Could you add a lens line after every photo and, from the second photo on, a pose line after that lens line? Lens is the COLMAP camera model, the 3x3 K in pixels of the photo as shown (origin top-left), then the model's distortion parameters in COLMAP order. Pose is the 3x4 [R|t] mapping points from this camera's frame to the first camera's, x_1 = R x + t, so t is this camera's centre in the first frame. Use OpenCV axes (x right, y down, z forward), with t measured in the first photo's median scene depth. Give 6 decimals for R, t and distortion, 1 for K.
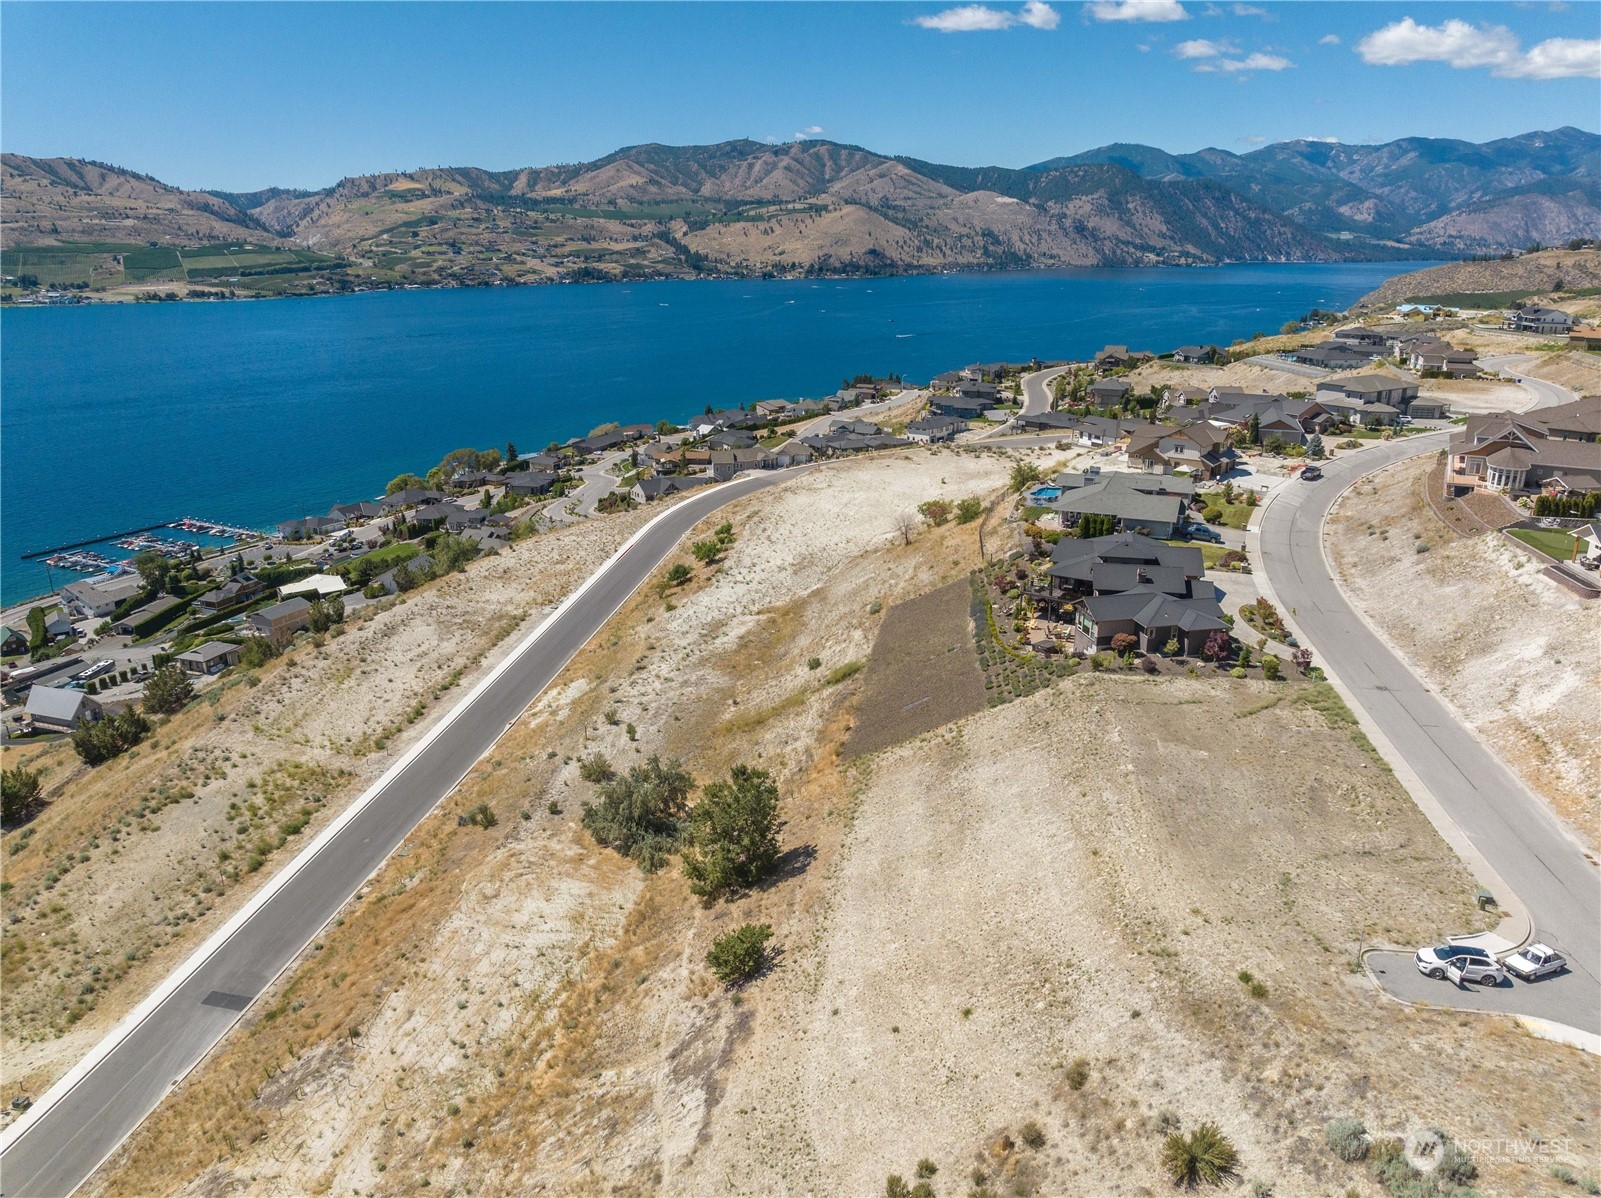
lens RADIAL K [[1126.3, 0, 804.8], [0, 1126.3, 601.2], [0, 0, 1]] dist [-0.046521, 0.014590]
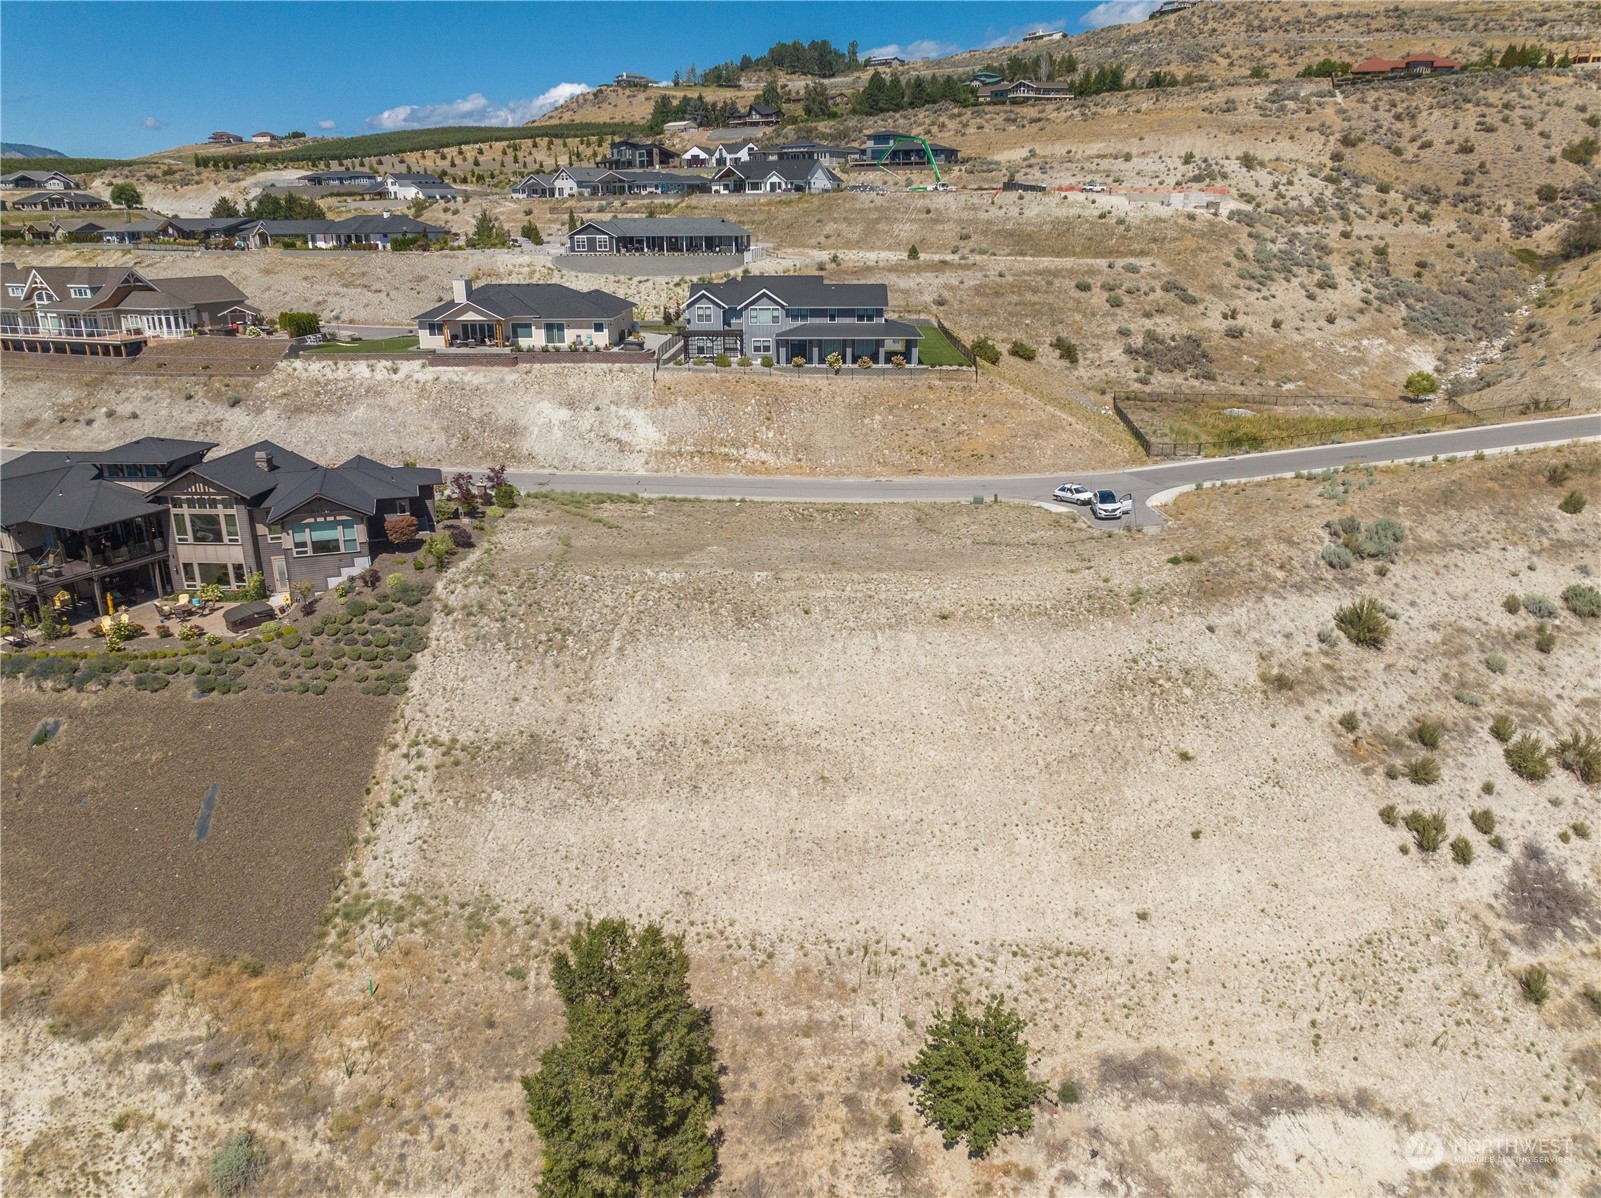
lens RADIAL K [[1126.3, 0, 799.9], [0, 1126.3, 597.8], [0, 0, 1]] dist [-0.046521, 0.014590]
pose [[-0.113127, -0.319988, 0.940643, -0.599932], [0.307995, 0.888793, 0.339391, -0.126571], [-0.944638, 0.328108, -0.001992, 1.255275]]
